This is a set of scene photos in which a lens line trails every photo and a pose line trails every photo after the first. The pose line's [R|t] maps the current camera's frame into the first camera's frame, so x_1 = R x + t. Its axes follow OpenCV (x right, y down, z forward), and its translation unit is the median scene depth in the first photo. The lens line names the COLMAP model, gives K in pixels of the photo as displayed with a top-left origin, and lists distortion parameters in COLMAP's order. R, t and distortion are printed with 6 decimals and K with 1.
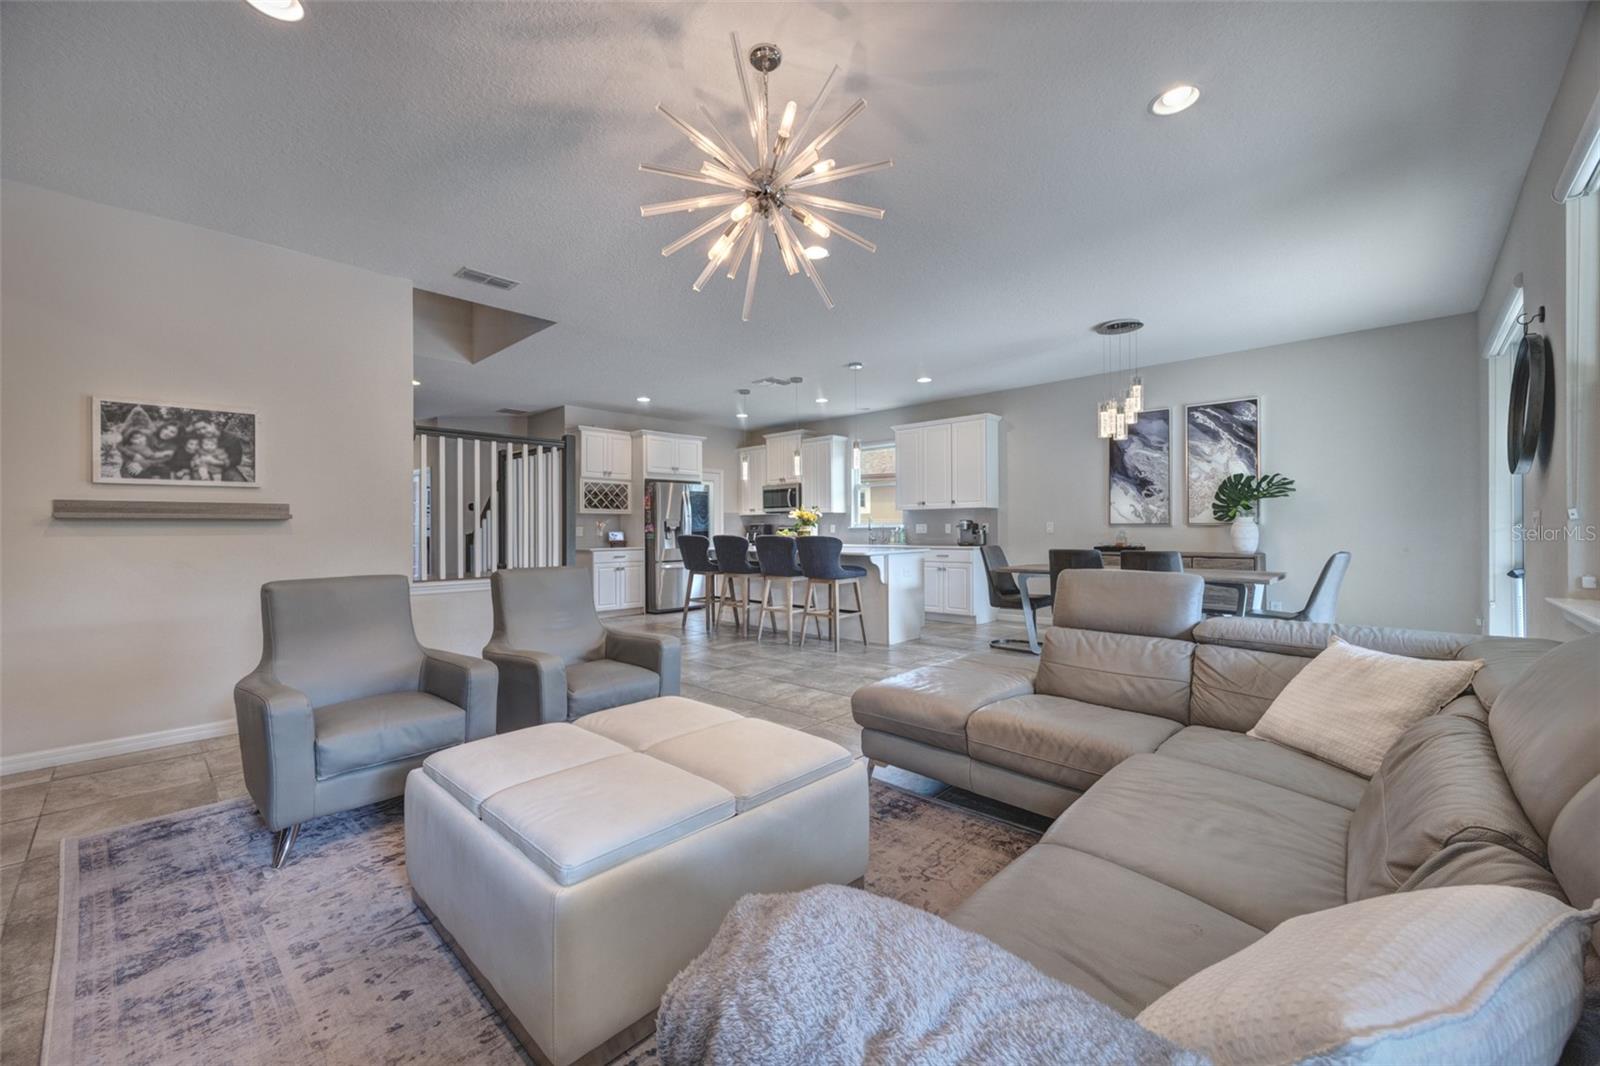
lens RADIAL K [[625.4, 0, 782.4], [0, 625.4, 524.0], [0, 0, 1]] dist [0.000933, -0.000392]
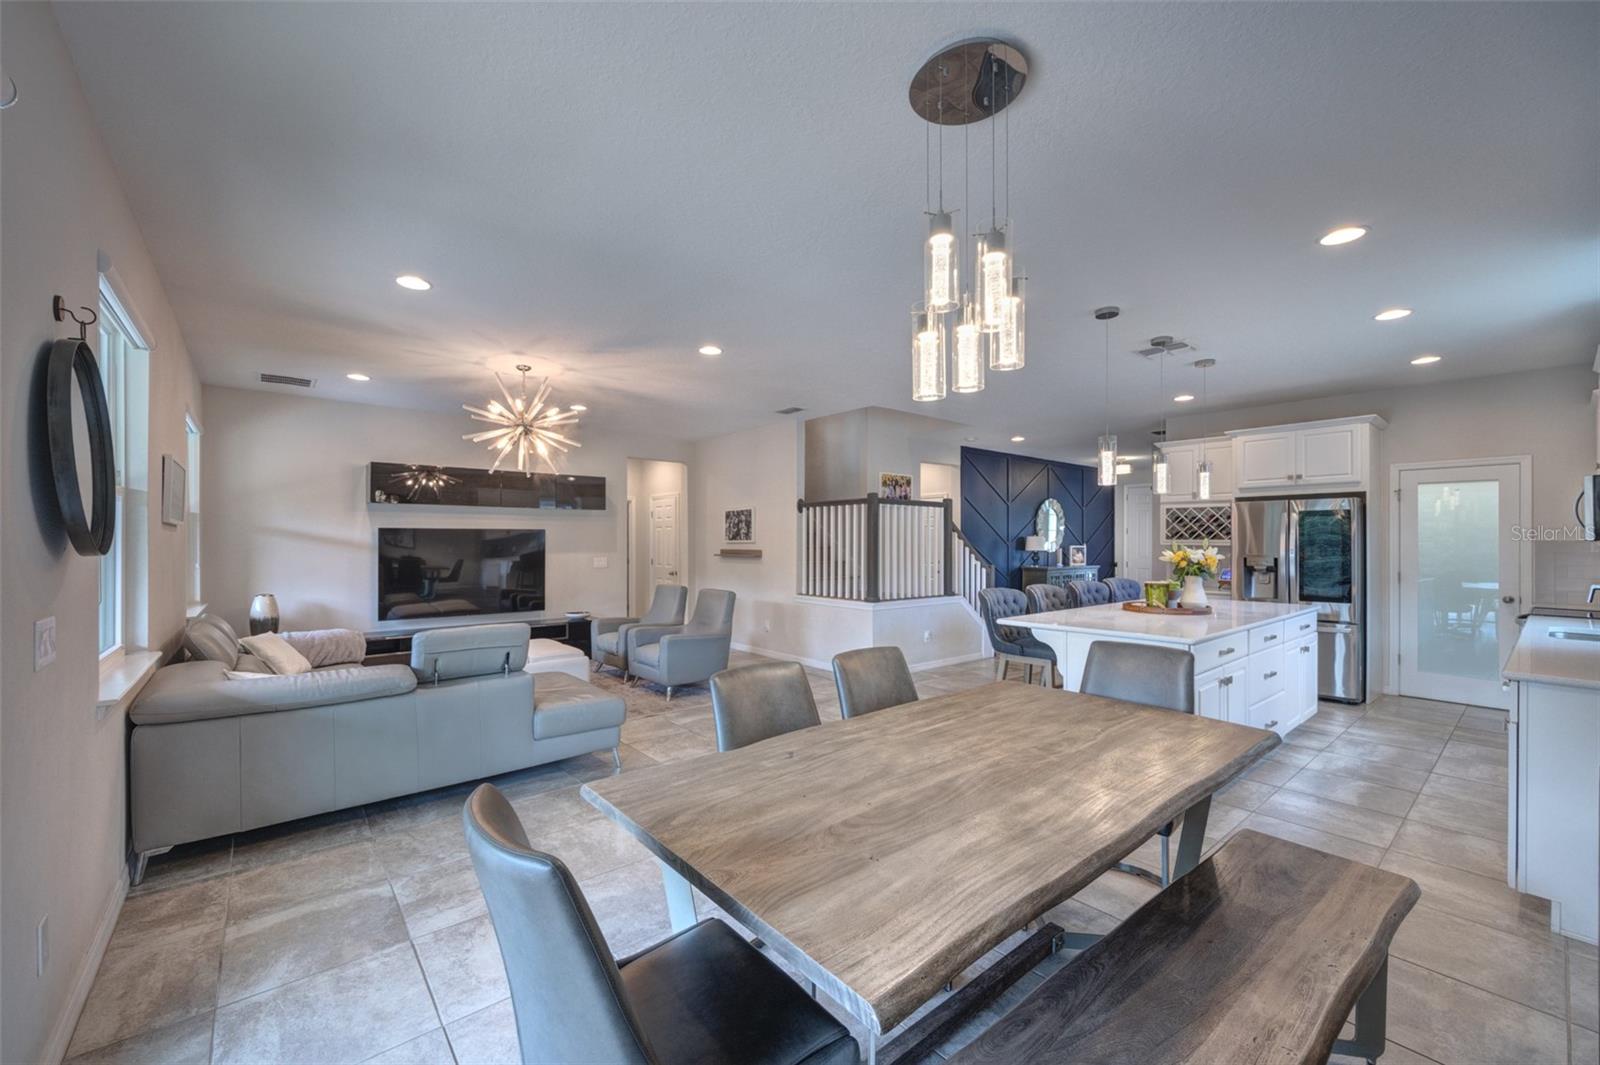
lens RADIAL K [[625.4, 0, 798.6], [0, 625.4, 536.4], [0, 0, 1]] dist [0.000933, -0.000392]
pose [[-0.092415, -0.001785, -0.995719, 0.569045], [0.008268, 0.999963, -0.002561, -0.031460], [0.995686, -0.008470, -0.092397, 0.588258]]
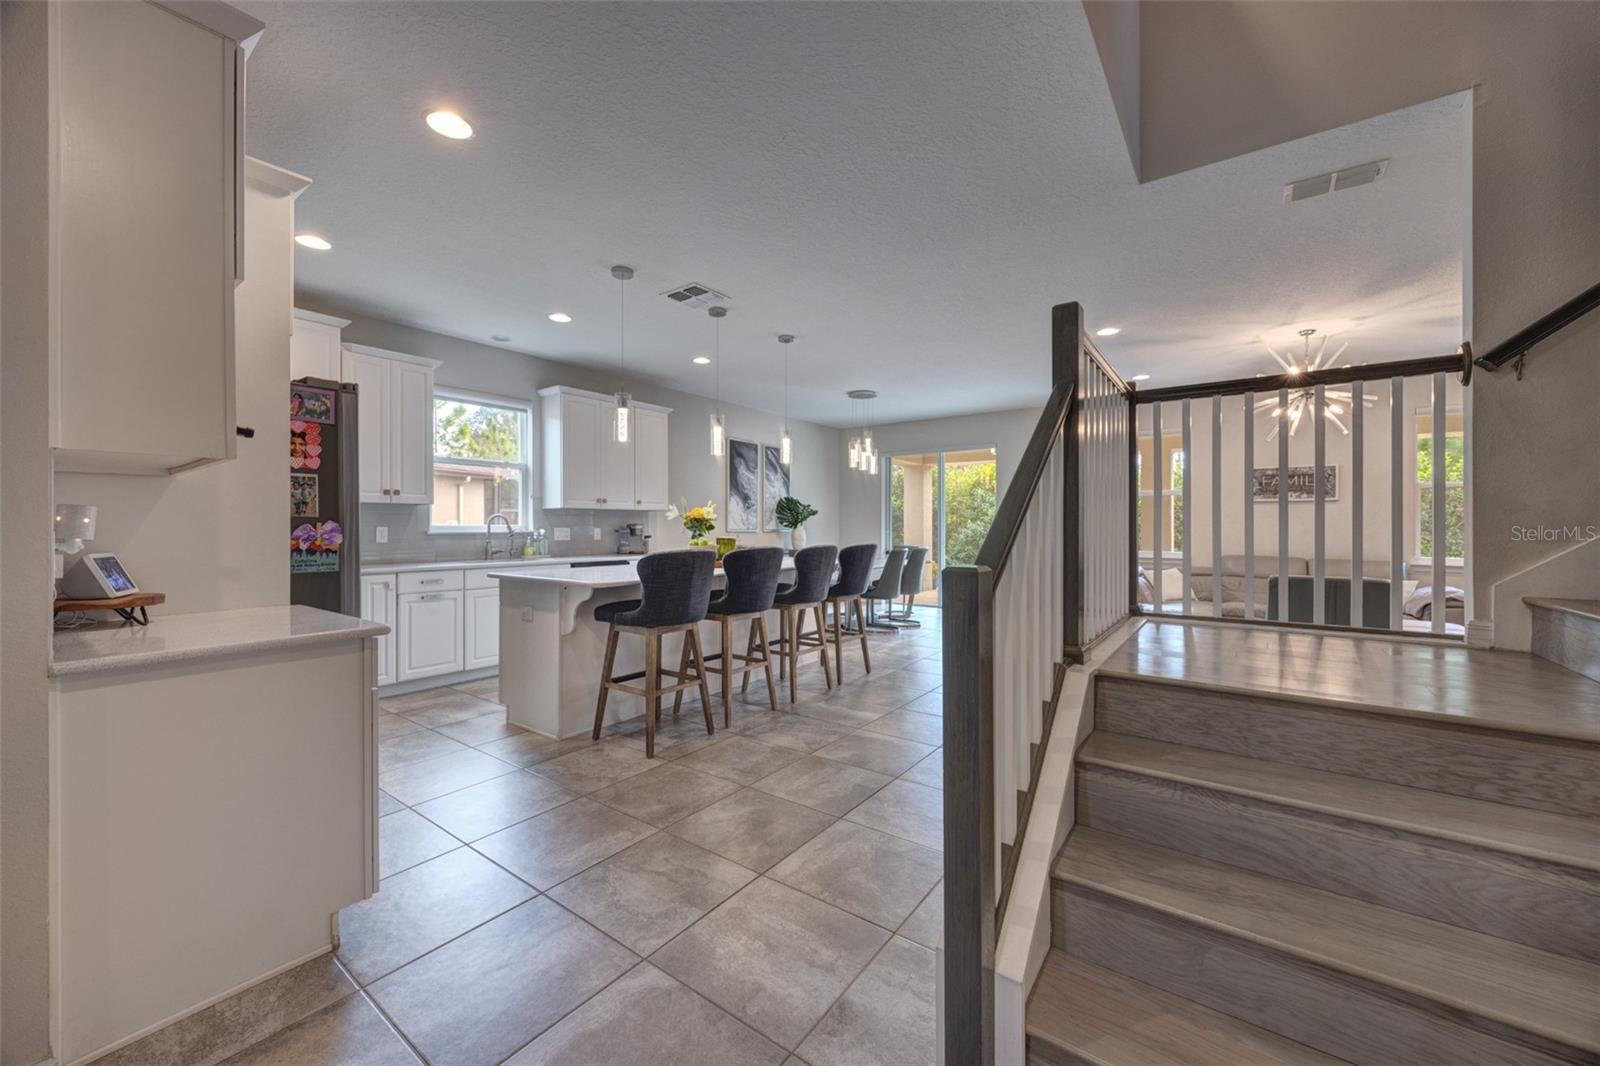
lens RADIAL K [[625.4, 0, 795.3], [0, 625.4, 534.3], [0, 0, 1]] dist [0.000933, -0.000392]
pose [[-0.150217, -0.006887, 0.988629, -0.537822], [-0.014630, 0.999882, 0.004742, 0.000593], [-0.988545, -0.013751, -0.150300, 0.847029]]
